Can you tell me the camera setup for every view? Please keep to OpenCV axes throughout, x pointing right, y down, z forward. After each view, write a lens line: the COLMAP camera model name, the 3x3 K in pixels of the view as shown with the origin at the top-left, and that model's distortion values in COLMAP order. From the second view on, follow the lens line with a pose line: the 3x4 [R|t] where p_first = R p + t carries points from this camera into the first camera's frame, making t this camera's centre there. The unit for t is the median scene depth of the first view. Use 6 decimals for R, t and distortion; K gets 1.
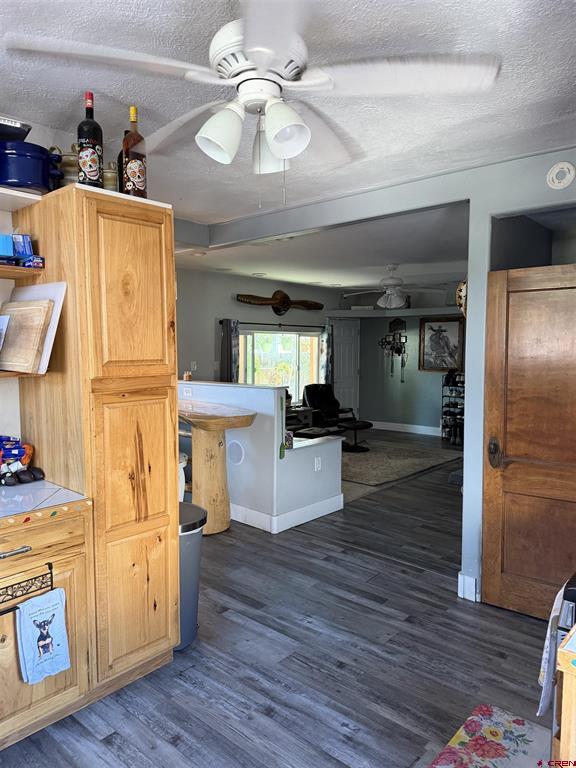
lens RADIAL K [[539.5, 0, 280.8], [0, 539.5, 387.0], [0, 0, 1]] dist [0.041419, -0.048136]
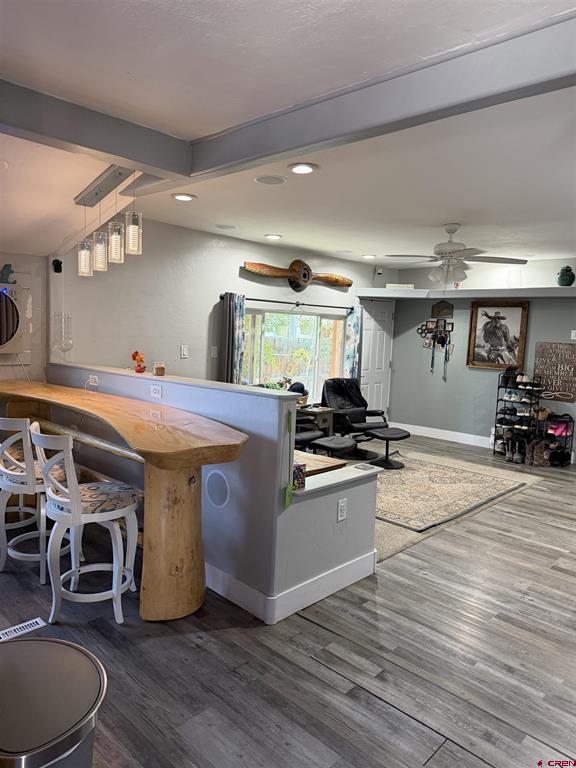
lens RADIAL K [[539.5, 0, 274.3], [0, 539.5, 372.1], [0, 0, 1]] dist [0.041419, -0.048136]
pose [[0.998042, 0.041091, -0.047148, 0.005994], [-0.040844, 0.999146, 0.006172, -0.015610], [0.047361, -0.004234, 0.998869, 0.185156]]
